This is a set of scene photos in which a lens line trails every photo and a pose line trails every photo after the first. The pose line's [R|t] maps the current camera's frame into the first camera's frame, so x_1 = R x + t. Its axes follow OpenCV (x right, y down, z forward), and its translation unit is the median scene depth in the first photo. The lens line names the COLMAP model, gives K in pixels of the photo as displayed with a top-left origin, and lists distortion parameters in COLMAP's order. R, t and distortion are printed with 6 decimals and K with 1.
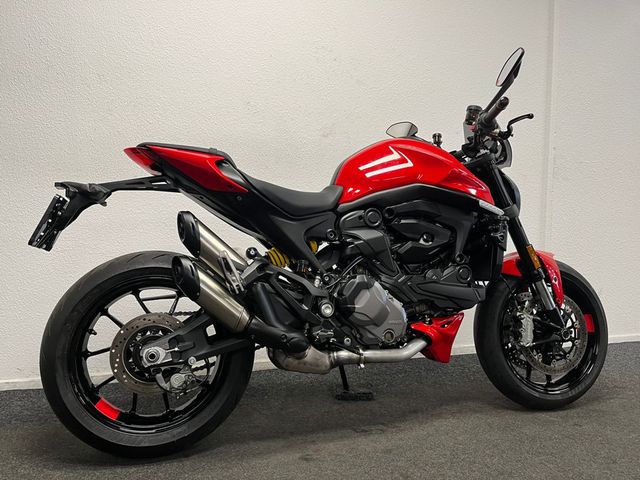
lens RADIAL K [[495.7, 0, 315.8], [0, 495.7, 241.8], [0, 0, 1]] dist [0.018319, -0.017412]
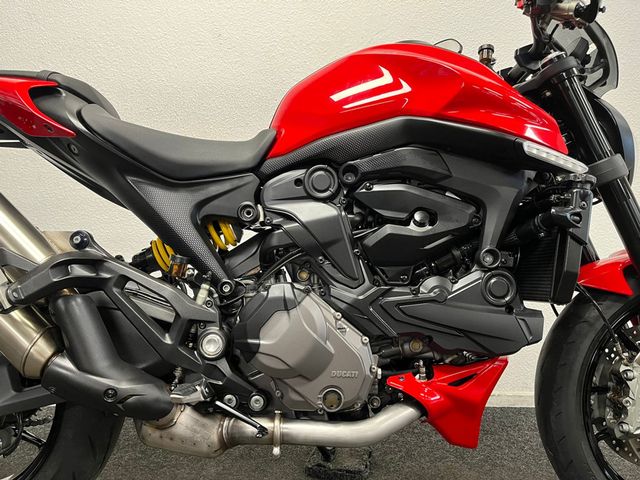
lens RADIAL K [[495.7, 0, 321.7], [0, 495.7, 239.5], [0, 0, 1]] dist [0.018319, -0.017412]
pose [[0.961883, 0.011023, -0.273239, 0.268717], [-0.009243, 0.999927, 0.007803, 0.012050], [0.273305, -0.004980, 0.961915, 0.458177]]
